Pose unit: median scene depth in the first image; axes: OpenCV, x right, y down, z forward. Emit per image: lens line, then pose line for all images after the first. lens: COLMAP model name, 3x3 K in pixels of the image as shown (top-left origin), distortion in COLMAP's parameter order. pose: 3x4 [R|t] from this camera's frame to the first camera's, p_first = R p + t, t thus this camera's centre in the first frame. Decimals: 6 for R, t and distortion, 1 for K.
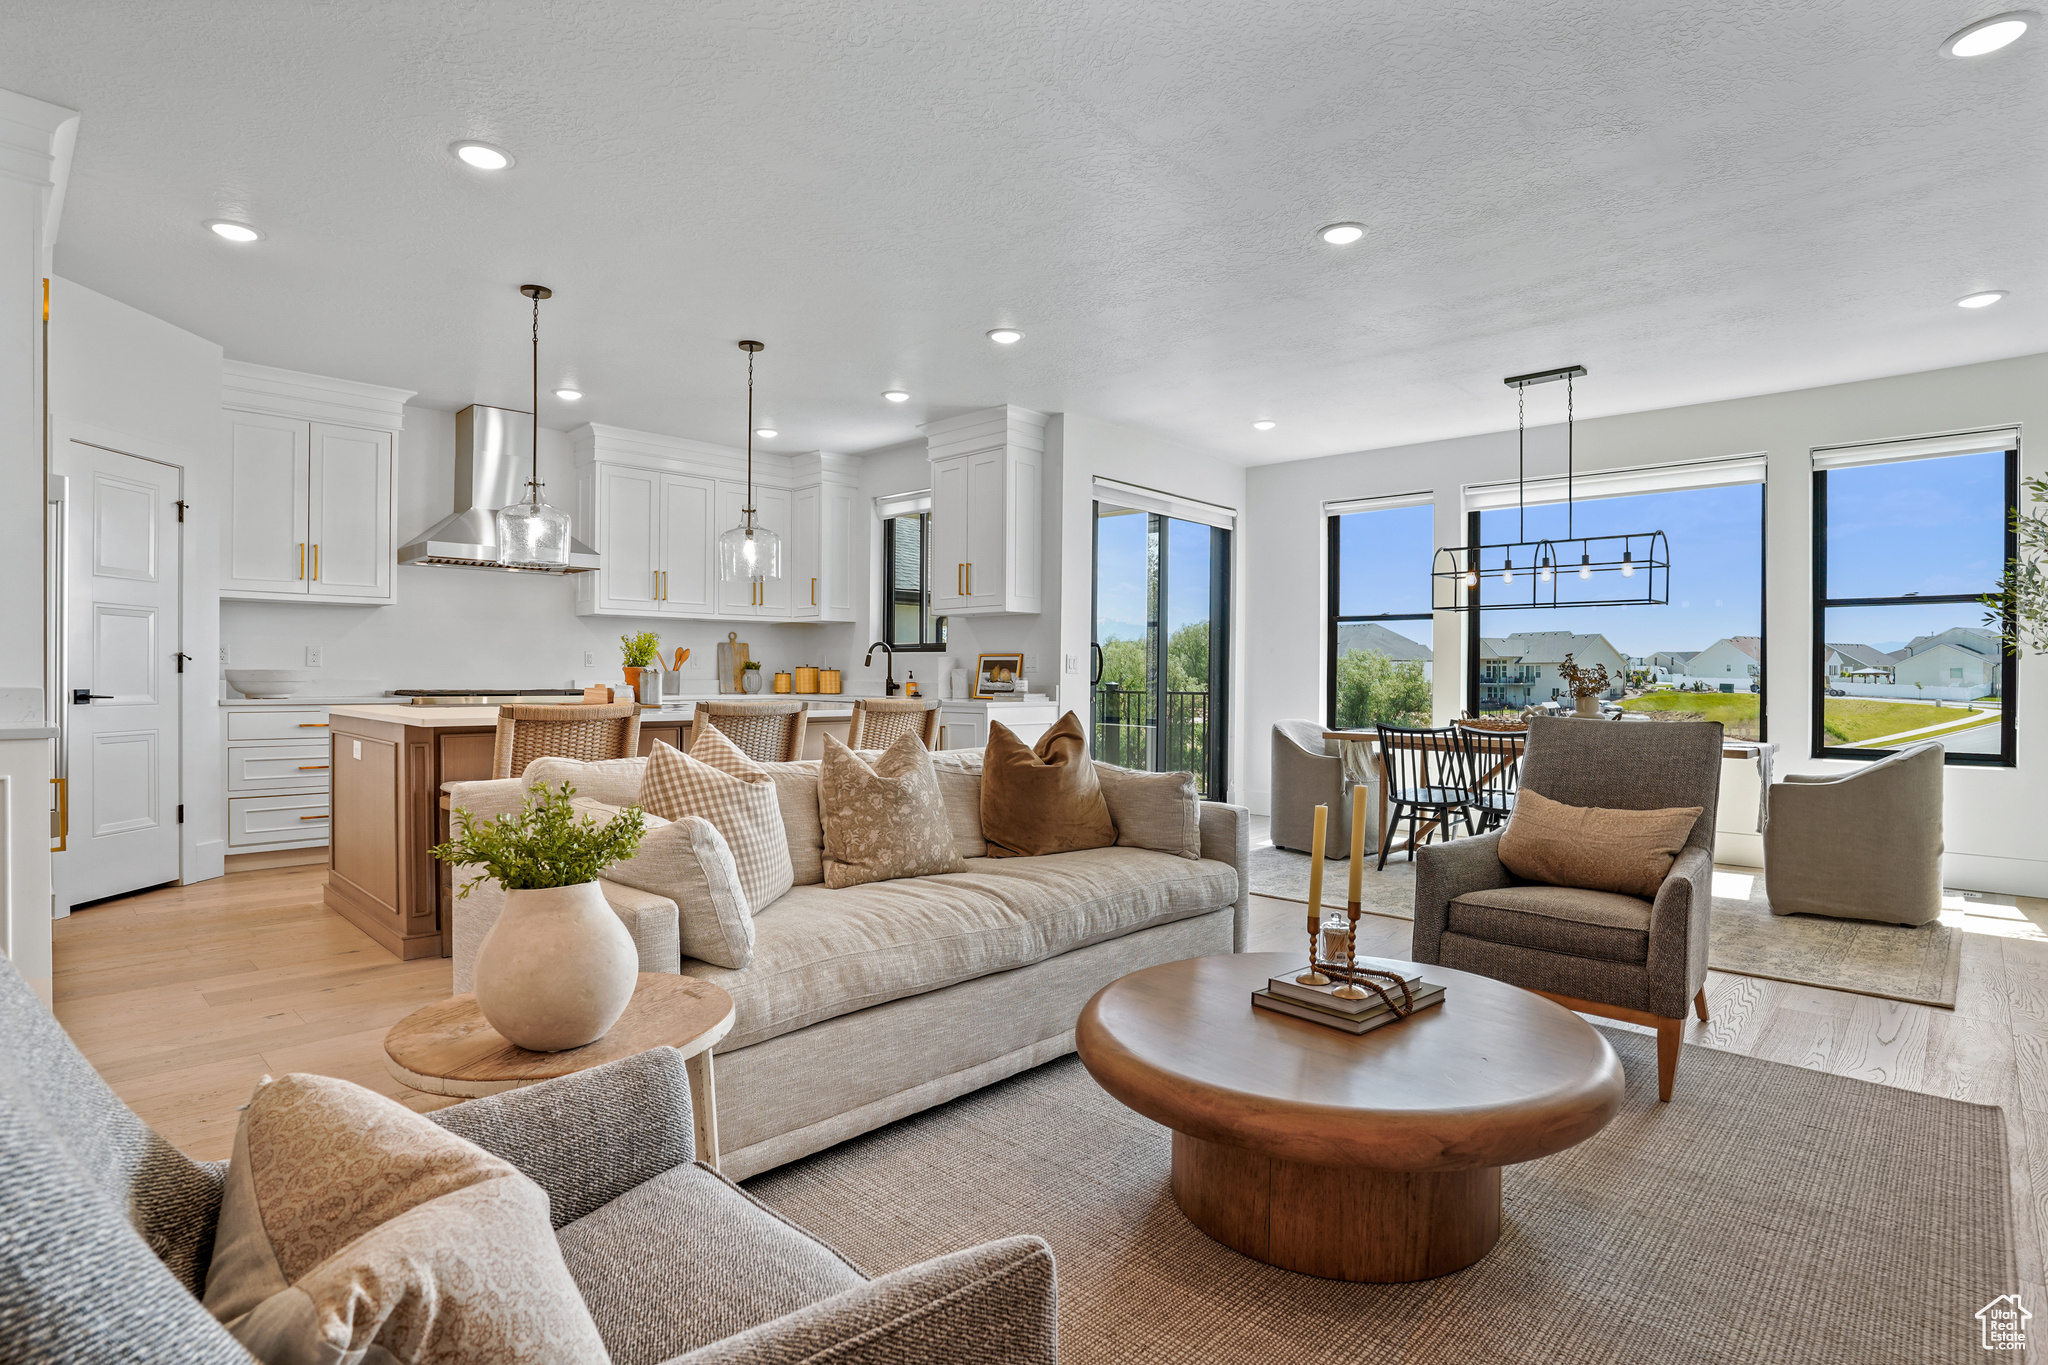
lens RADIAL K [[1041.3, 0, 1024.0], [0, 1041.3, 682.5], [0, 0, 1]] dist [-0.070720, 0.041541]
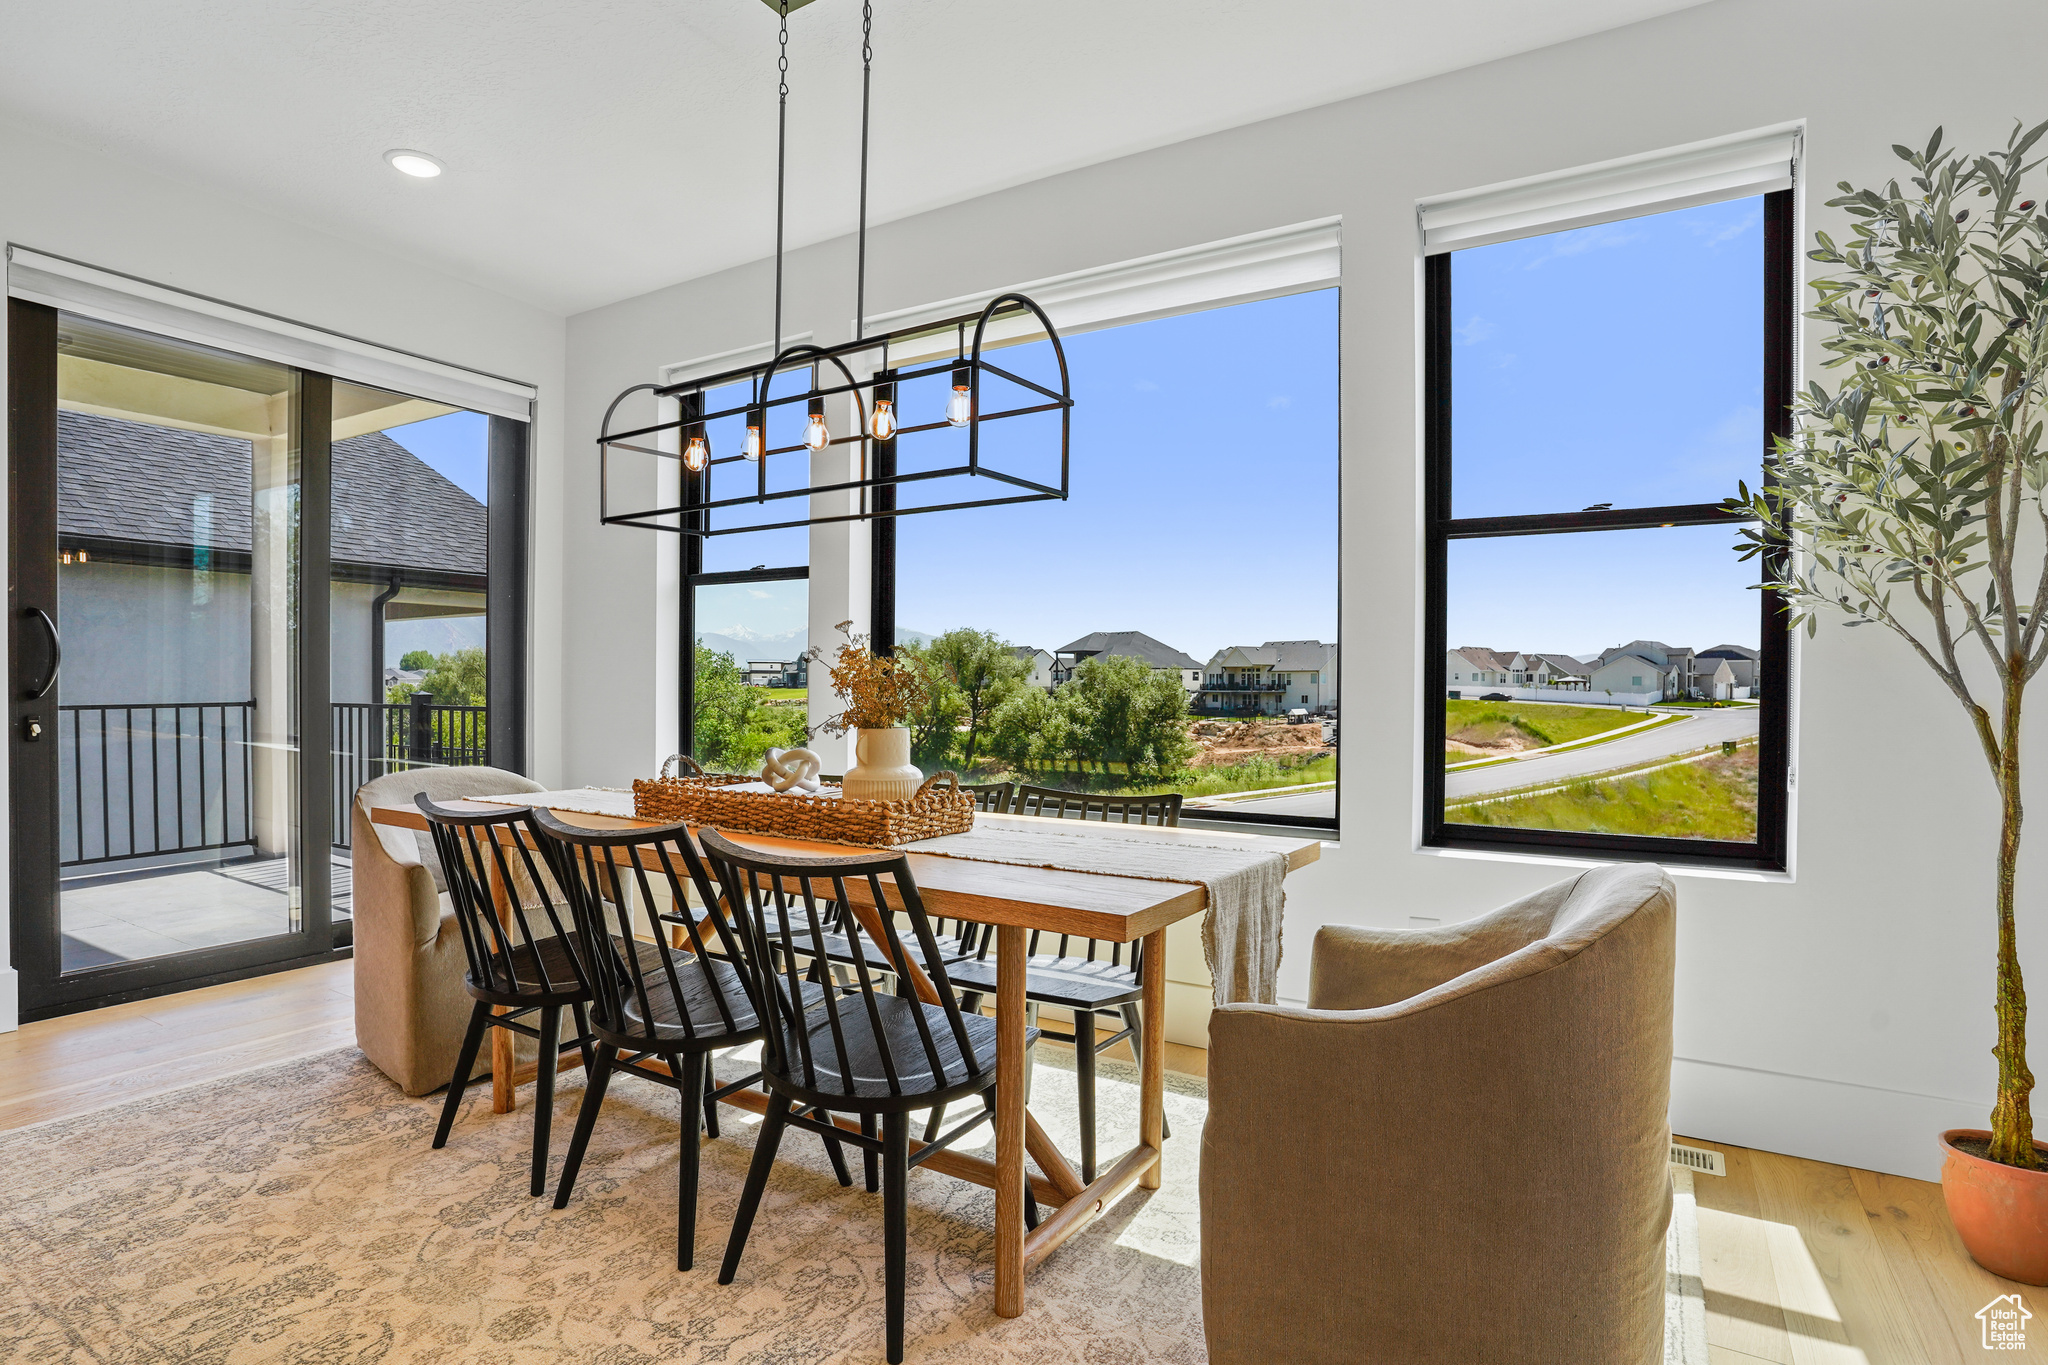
lens RADIAL K [[1031.9, 0, 1027.3], [0, 1031.9, 710.4], [0, 0, 1]] dist [-0.070026, 0.037704]
pose [[0.979344, -0.005907, 0.202116, 0.412173], [0.002017, 0.999809, 0.019447, -0.000546], [-0.202192, -0.018638, 0.979168, 0.466885]]
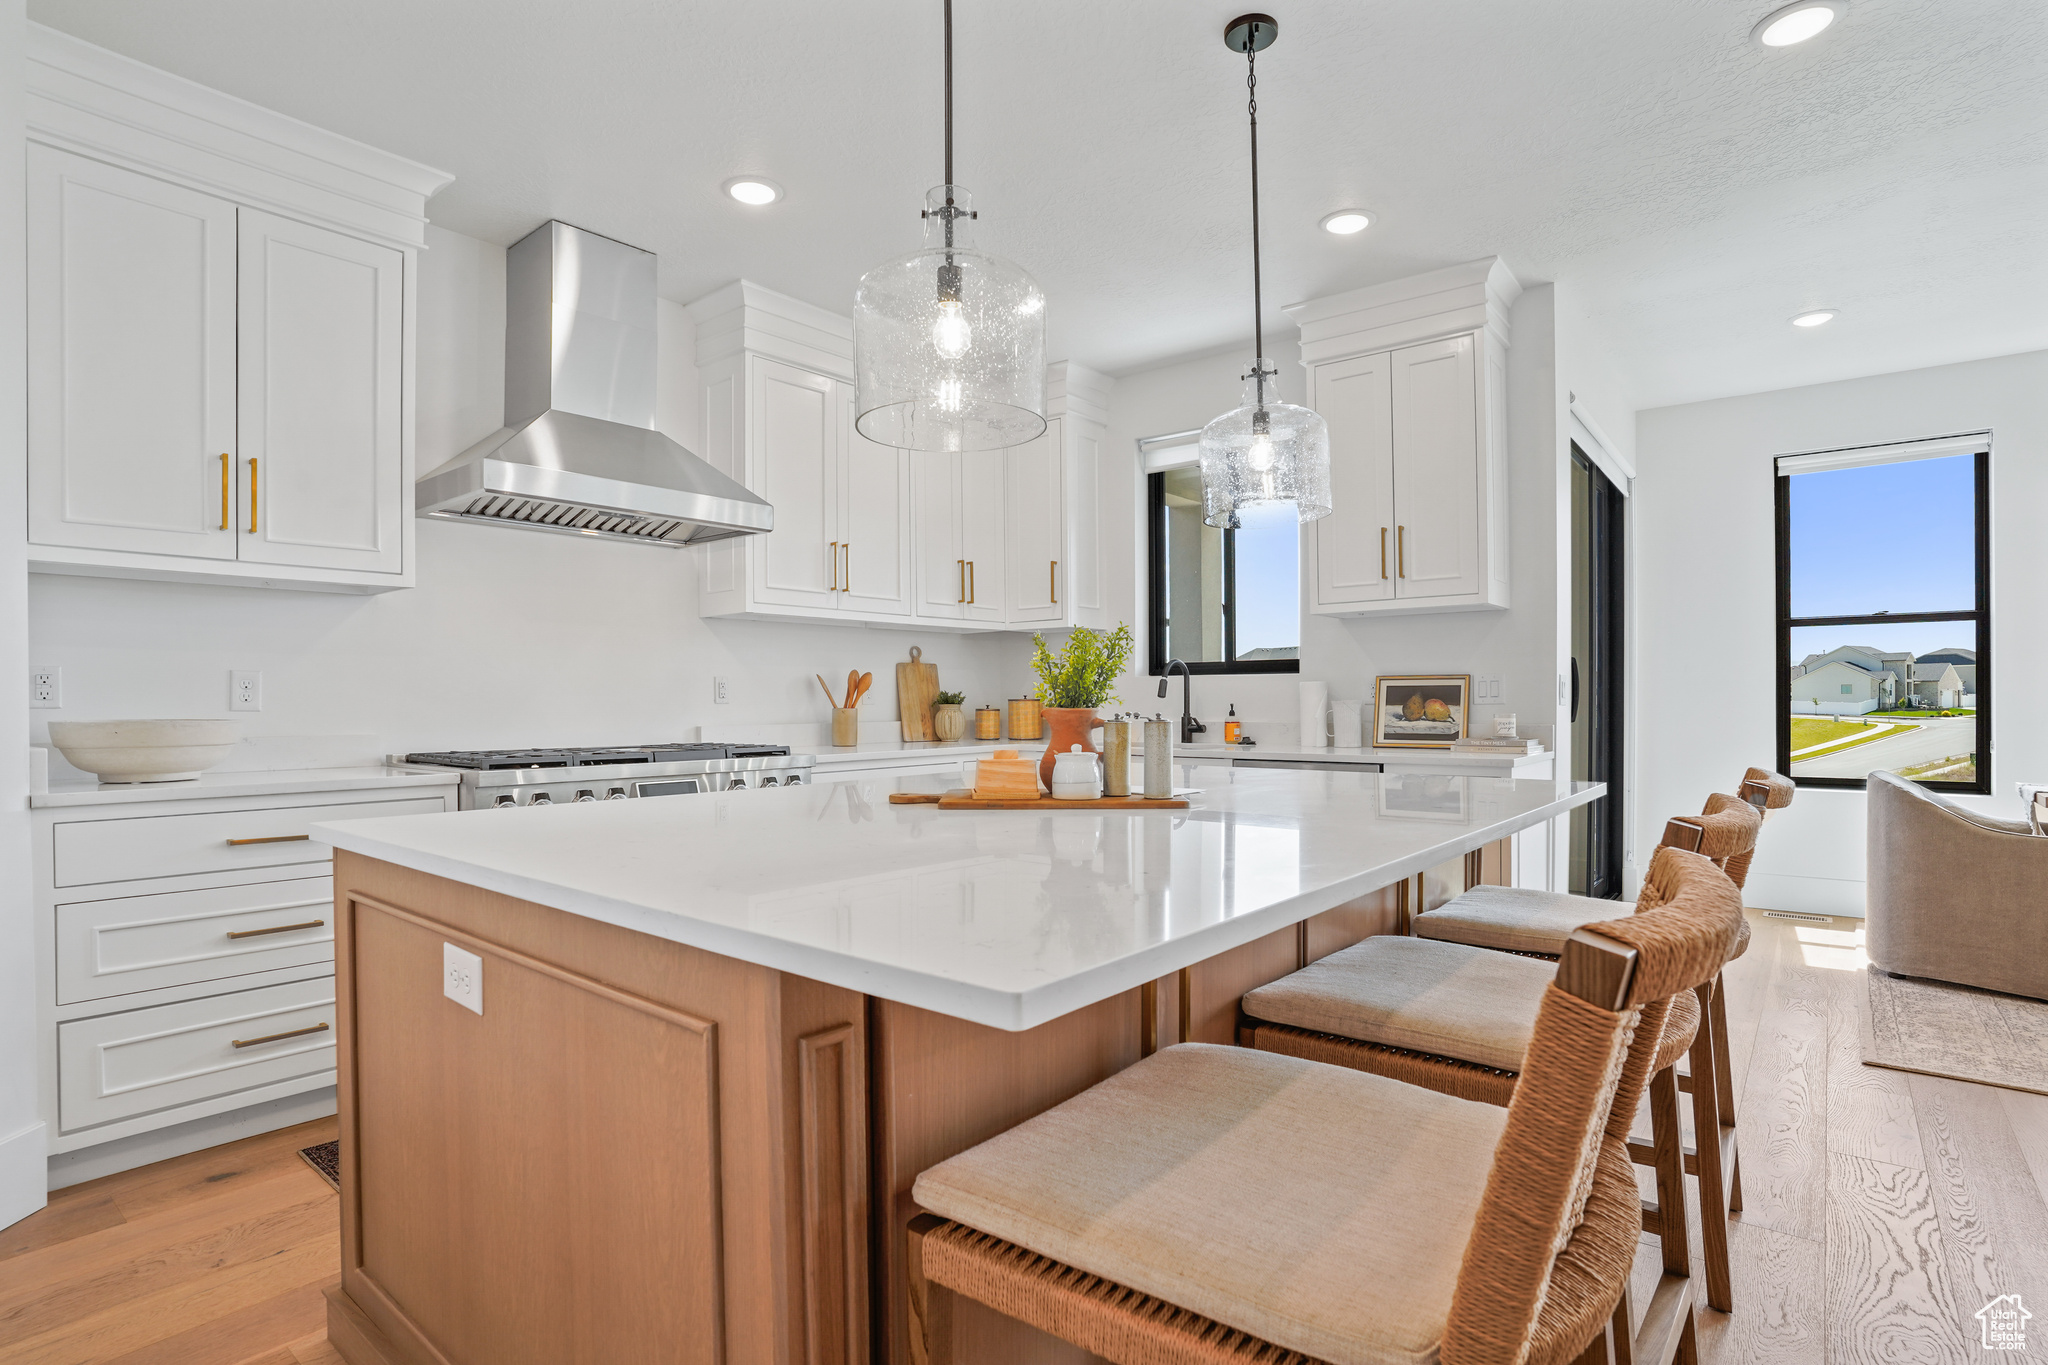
lens RADIAL K [[1031.9, 0, 1027.3], [0, 1031.9, 710.4], [0, 0, 1]] dist [-0.070026, 0.037704]
pose [[0.996092, -0.012979, 0.087367, -0.311475], [0.012809, 0.999915, 0.002510, -0.011097], [-0.087392, -0.001382, 0.996173, 0.410953]]
